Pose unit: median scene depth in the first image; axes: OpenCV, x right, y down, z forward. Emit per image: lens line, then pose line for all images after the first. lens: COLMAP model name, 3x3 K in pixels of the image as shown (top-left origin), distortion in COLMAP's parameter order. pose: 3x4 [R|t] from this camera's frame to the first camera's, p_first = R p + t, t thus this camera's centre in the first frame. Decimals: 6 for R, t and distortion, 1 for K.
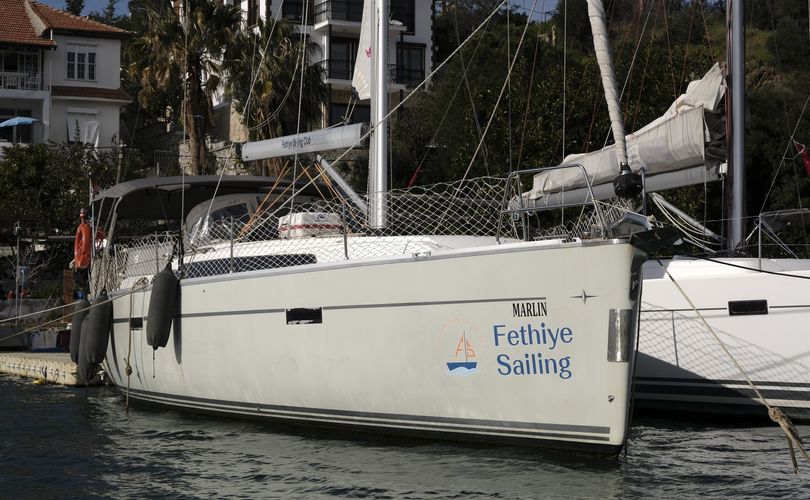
lens RADIAL K [[1816.8, 0, 405.0], [0, 1816.8, 250.0], [0, 0, 1]] dist [0.021293, 0.091882]
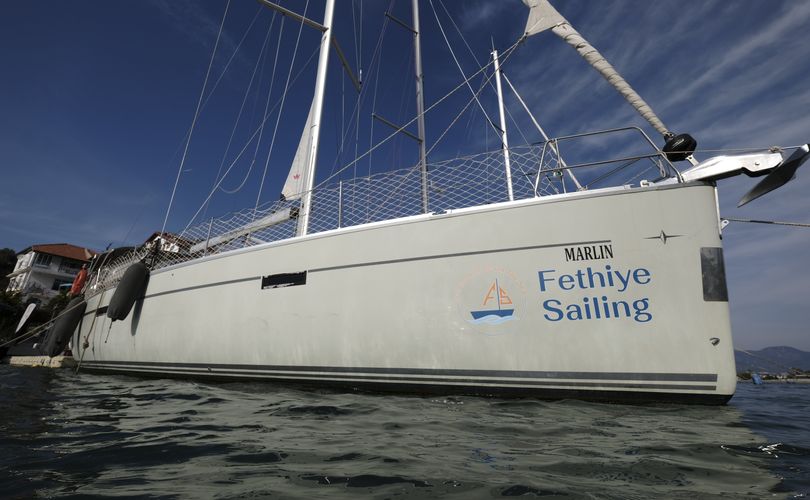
lens RADIAL K [[352.0, 0, 405.0], [0, 352.0, 250.0], [0, 0, 1]] dist [-0.001748, -0.000347]
pose [[0.863498, 0.169819, 0.474902, -0.112072], [-0.033458, 0.958822, -0.282029, 0.089121], [-0.503241, 0.227642, 0.833623, 0.881894]]
